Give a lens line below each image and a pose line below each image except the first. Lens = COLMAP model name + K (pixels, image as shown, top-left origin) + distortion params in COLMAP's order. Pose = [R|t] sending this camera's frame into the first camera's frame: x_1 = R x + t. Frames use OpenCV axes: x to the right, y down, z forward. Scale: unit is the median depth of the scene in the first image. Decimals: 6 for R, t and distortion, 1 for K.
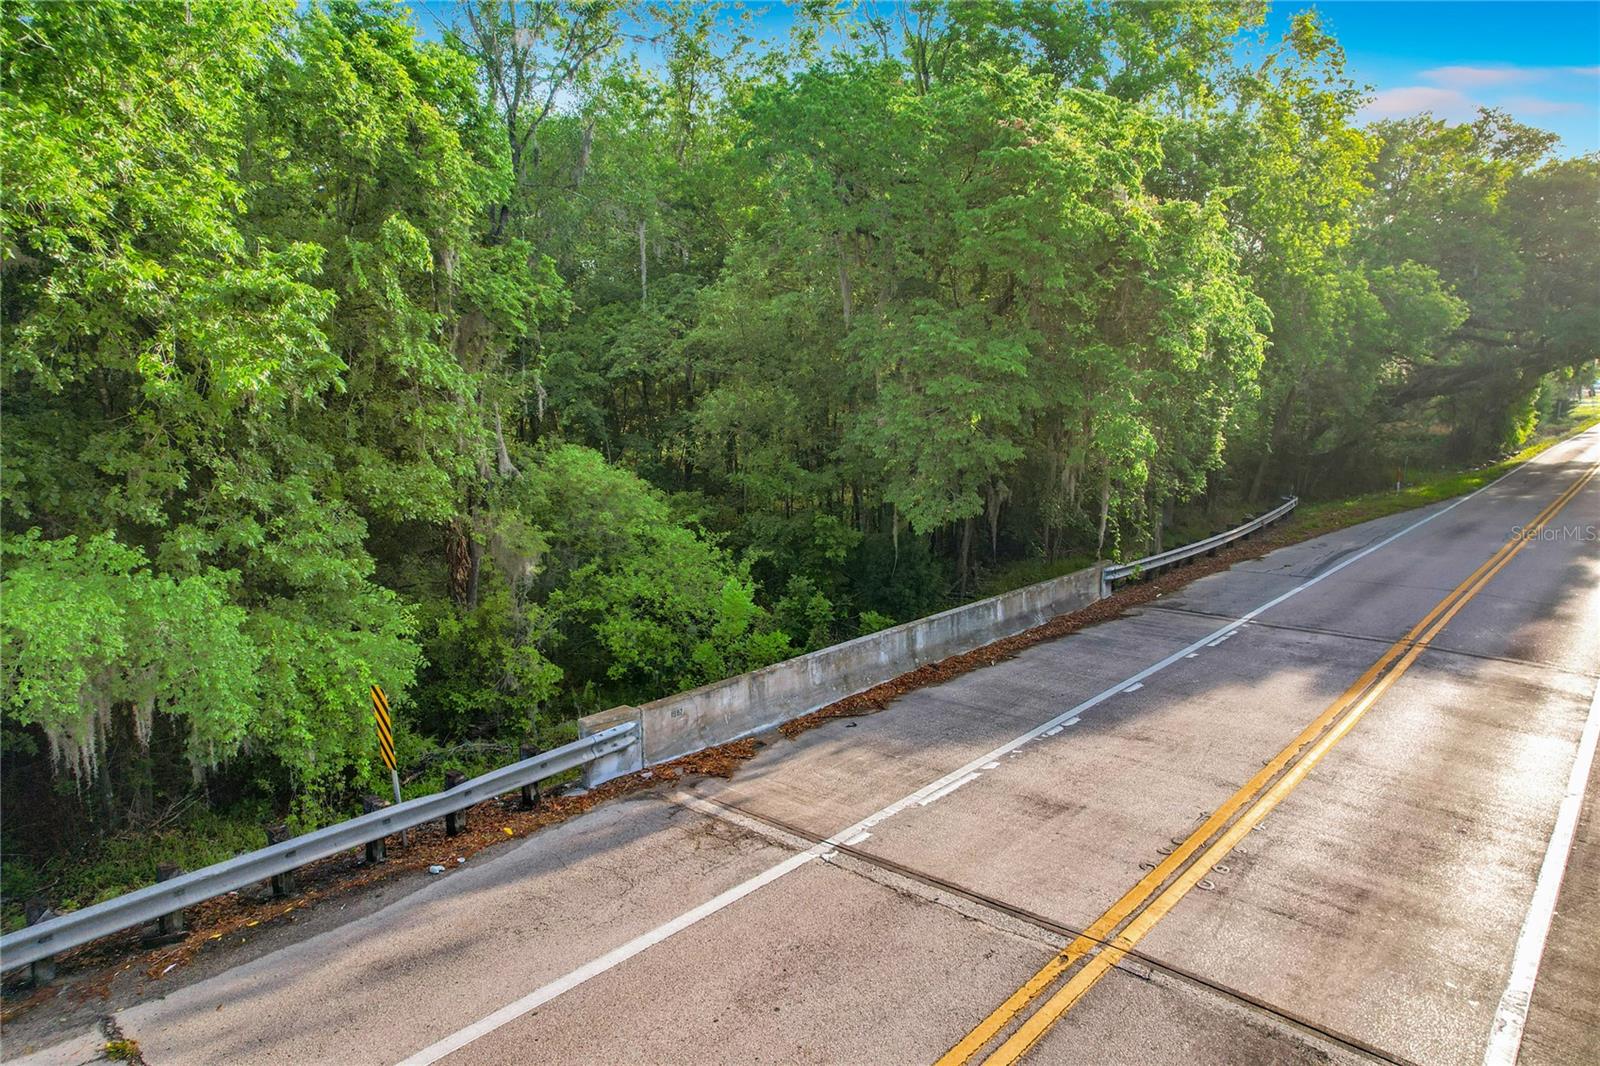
lens RADIAL K [[1039.5, 0, 825.5], [0, 1039.5, 522.3], [0, 0, 1]] dist [-0.075267, 0.070165]
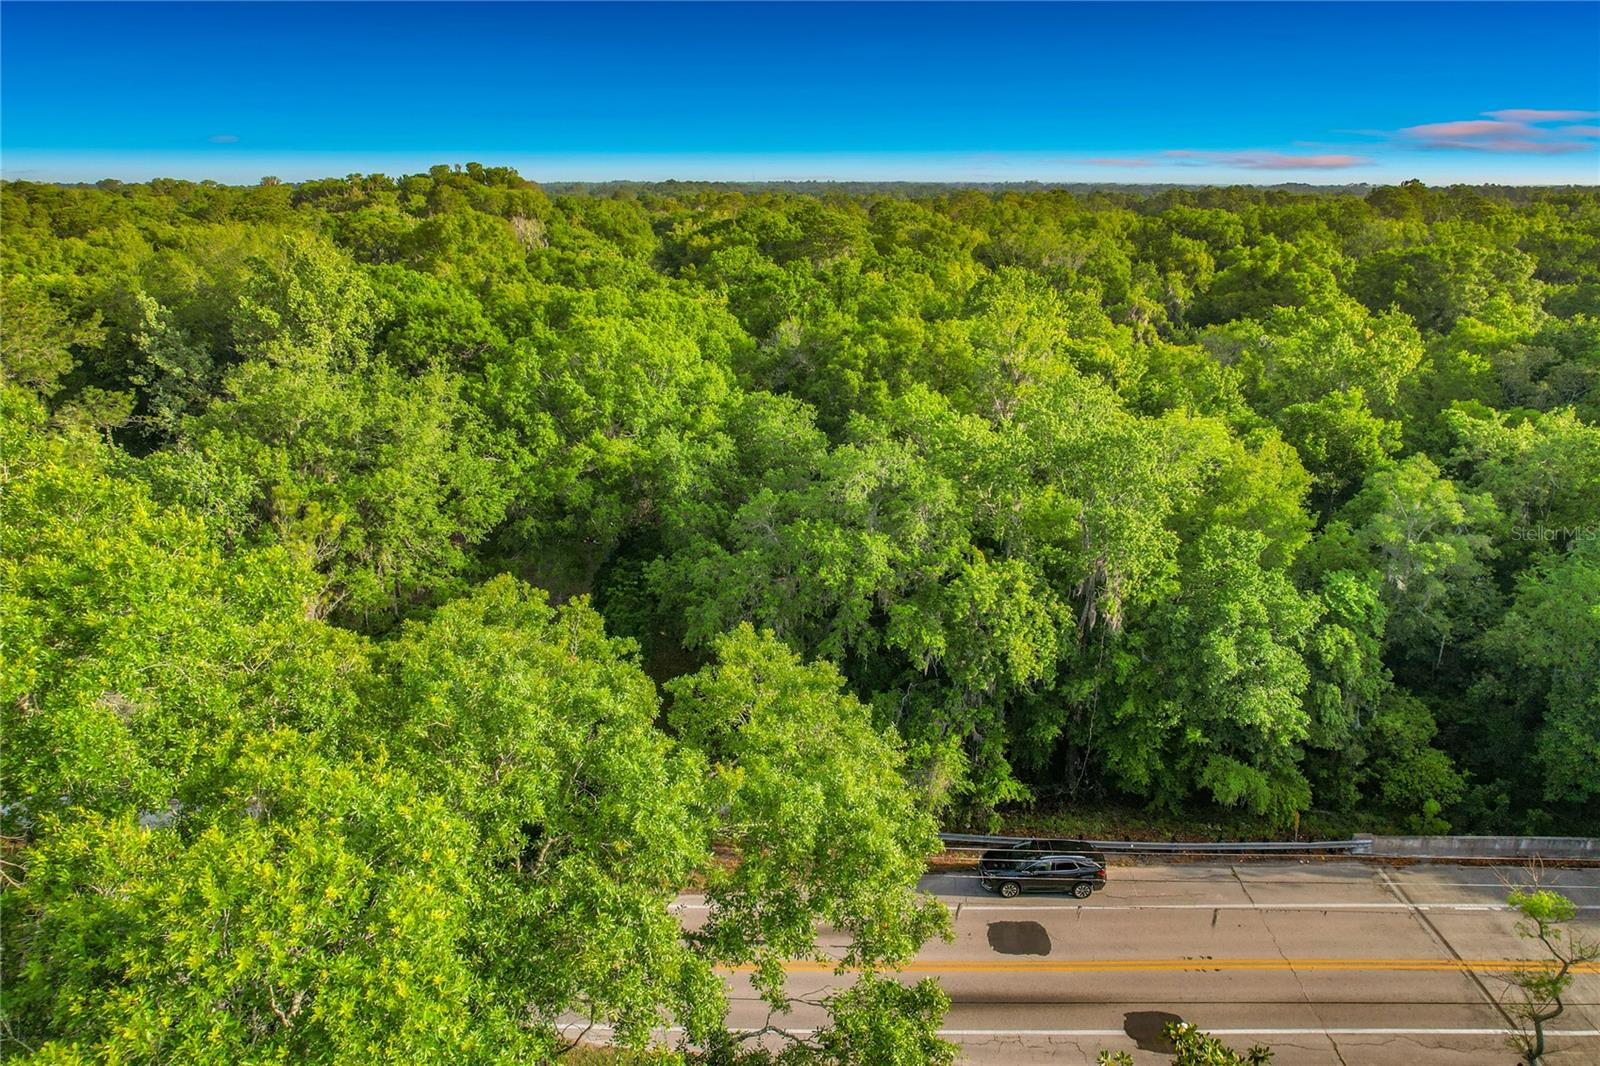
lens RADIAL K [[1039.5, 0, 796.6], [0, 1039.5, 526.8], [0, 0, 1]] dist [-0.075267, 0.070165]
pose [[0.641539, 0.241486, -0.728088, 0.725746], [-0.111062, 0.968395, 0.223329, -1.236891], [0.759008, -0.062411, 0.648084, -2.315538]]
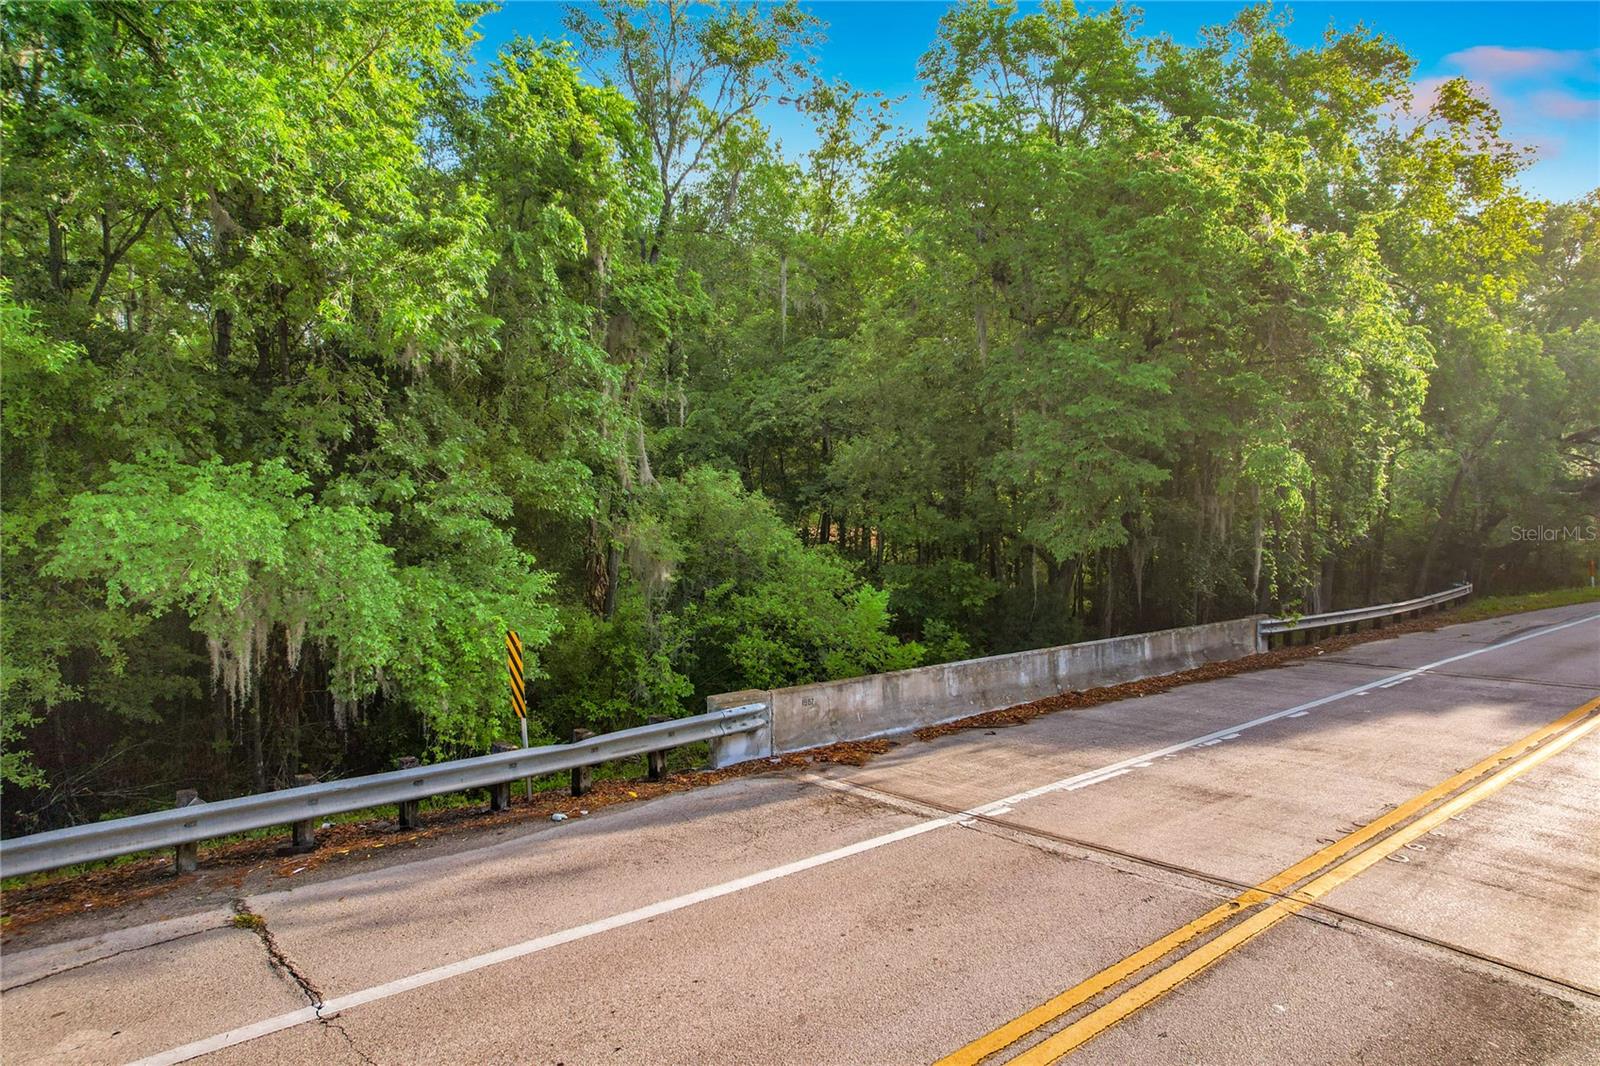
lens RADIAL K [[1039.5, 0, 820.3], [0, 1039.5, 518.5], [0, 0, 1]] dist [-0.075267, 0.070165]
pose [[0.991033, 0.001845, -0.133606, -0.003072], [-0.019595, 0.991102, -0.131657, 0.142213], [0.132174, 0.133095, 0.982250, 0.026942]]
